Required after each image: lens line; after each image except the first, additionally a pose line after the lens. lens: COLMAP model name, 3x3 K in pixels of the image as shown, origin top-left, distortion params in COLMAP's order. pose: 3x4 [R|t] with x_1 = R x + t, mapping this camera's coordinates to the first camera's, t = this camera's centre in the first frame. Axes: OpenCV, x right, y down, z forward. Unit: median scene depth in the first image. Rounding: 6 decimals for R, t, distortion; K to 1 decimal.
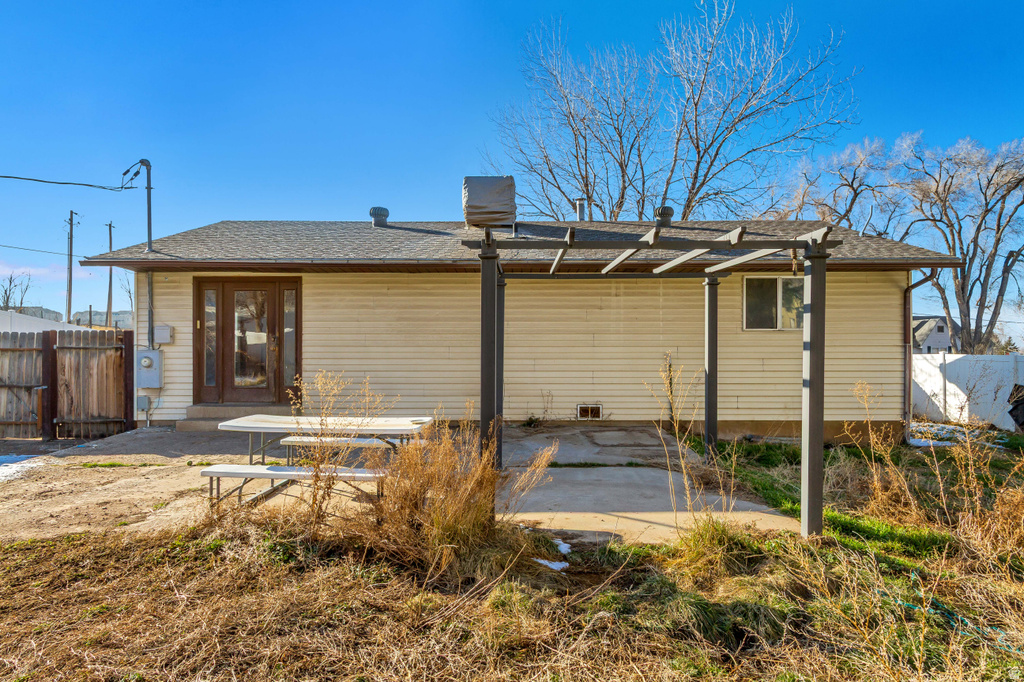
lens RADIAL K [[626.0, 0, 511.9], [0, 626.0, 344.1], [0, 0, 1]] dist [0.007994, -0.000734]
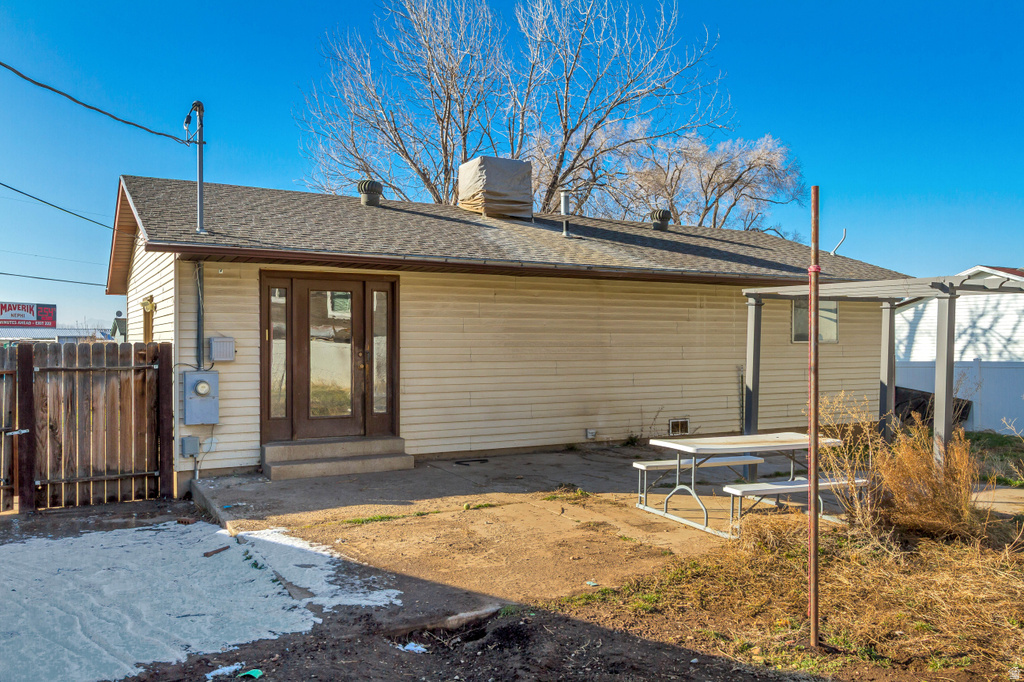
lens RADIAL K [[864.8, 0, 509.2], [0, 864.8, 342.2], [0, 0, 1]] dist [0.016275, 0.001290]
pose [[0.863125, -0.000709, 0.504990, -0.767439], [0.000842, 1.000000, -0.000034, -0.022511], [-0.504990, 0.000454, 0.863125, -0.021408]]
